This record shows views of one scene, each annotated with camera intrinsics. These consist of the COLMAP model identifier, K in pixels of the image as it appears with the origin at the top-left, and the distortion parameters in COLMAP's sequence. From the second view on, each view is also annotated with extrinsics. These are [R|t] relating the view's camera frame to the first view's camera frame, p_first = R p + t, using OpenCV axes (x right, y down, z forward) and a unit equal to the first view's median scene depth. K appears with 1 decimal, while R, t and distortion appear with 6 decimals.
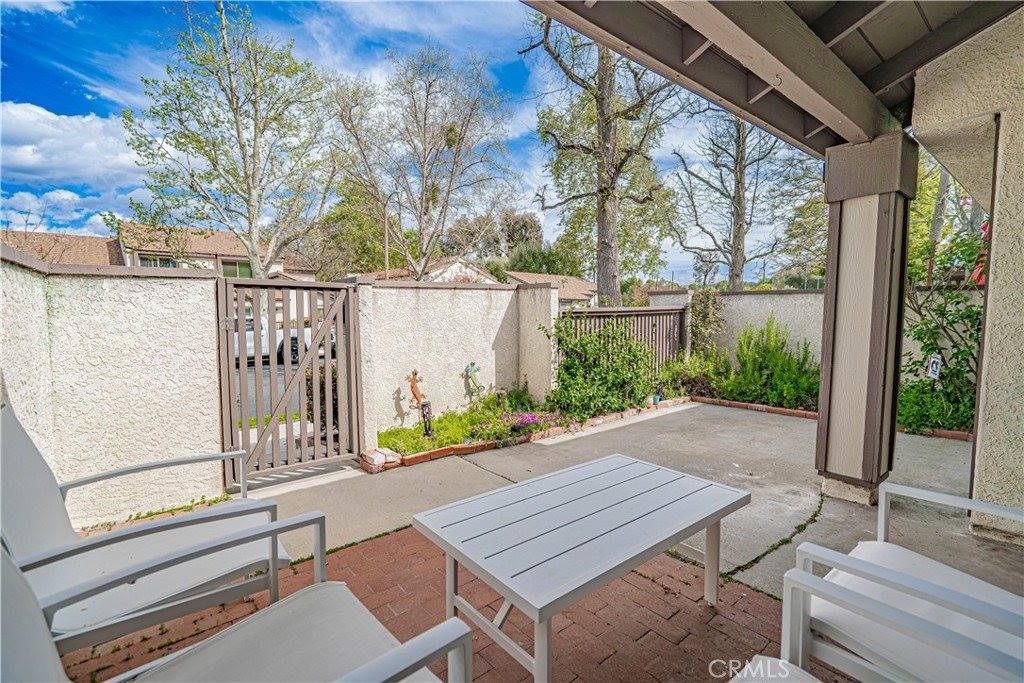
lens RADIAL K [[461.2, 0, 510.5], [0, 461.2, 344.7], [0, 0, 1]] dist [0.000791, 0.000188]
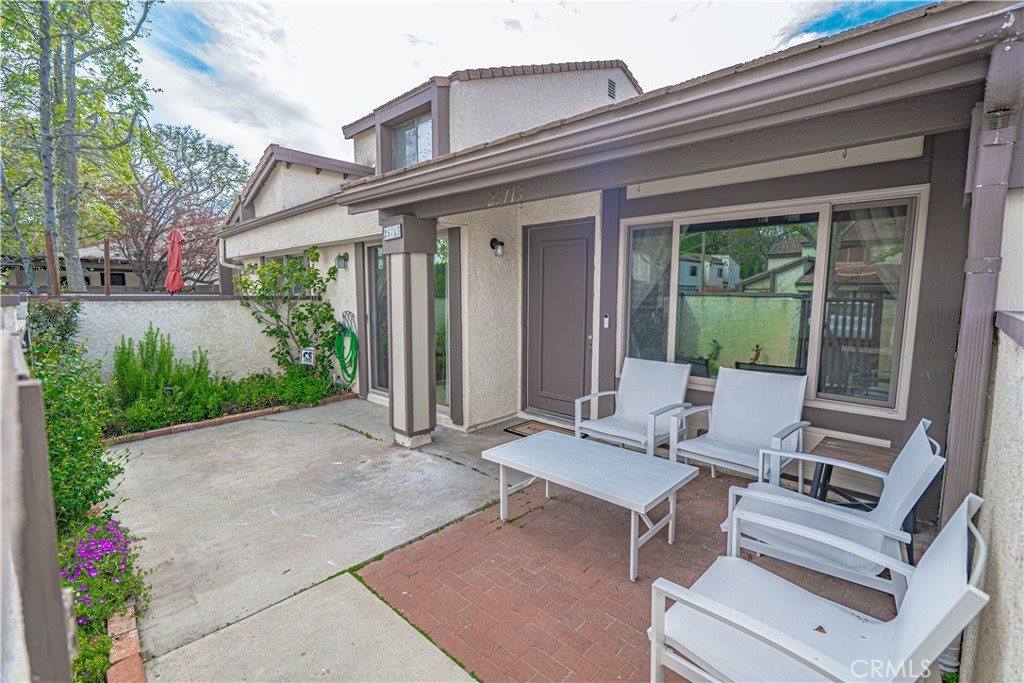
lens RADIAL K [[461.2, 0, 510.5], [0, 461.2, 344.7], [0, 0, 1]] dist [0.000791, 0.000188]
pose [[-0.124850, -0.110220, 0.986035, -0.542058], [0.076435, 0.989789, 0.120317, -0.110087], [-0.989227, 0.090389, -0.115150, 0.569552]]
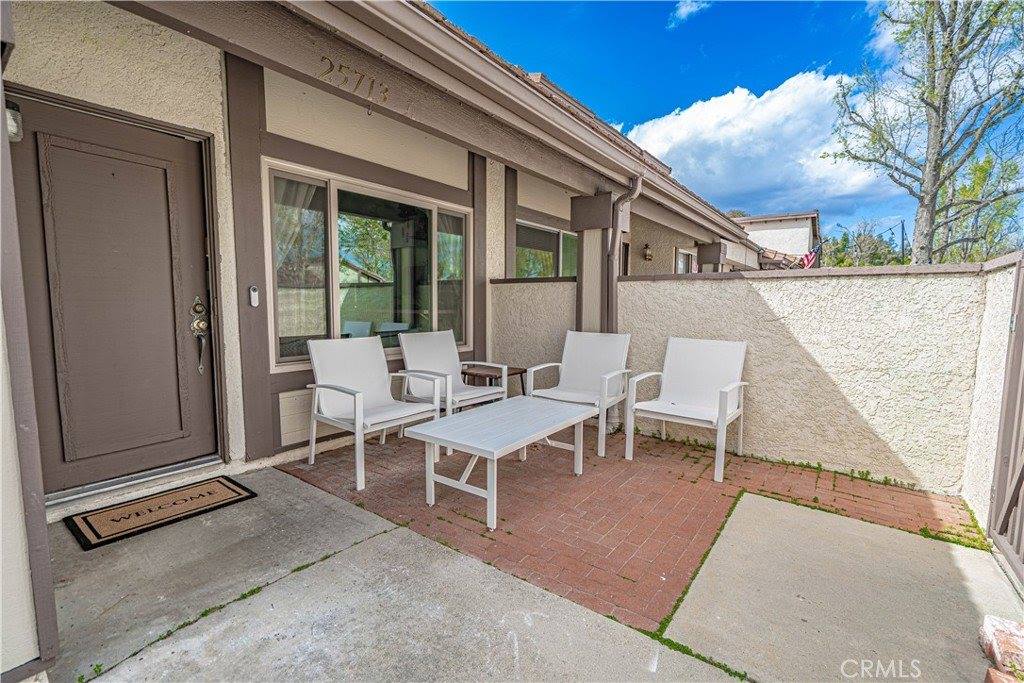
lens RADIAL K [[461.2, 0, 510.5], [0, 461.2, 344.7], [0, 0, 1]] dist [0.000791, 0.000188]
pose [[-0.971025, 0.019691, -0.238165, 0.230404], [-0.022035, 0.984977, 0.171273, -0.080323], [0.237960, 0.171558, -0.956004, 1.027757]]
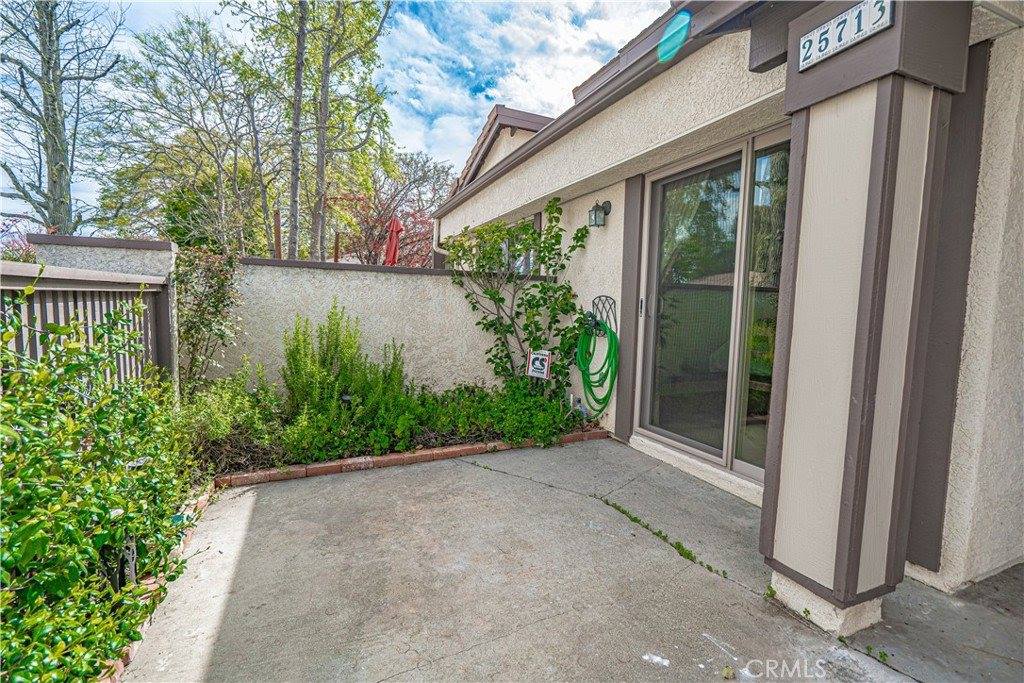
lens RADIAL K [[461.2, 0, 510.5], [0, 461.2, 344.7], [0, 0, 1]] dist [0.000791, 0.000188]
pose [[0.267616, -0.070860, 0.960917, 0.060279], [0.049833, 0.996975, 0.059641, -0.045705], [-0.962236, 0.031924, 0.270338, 0.837156]]
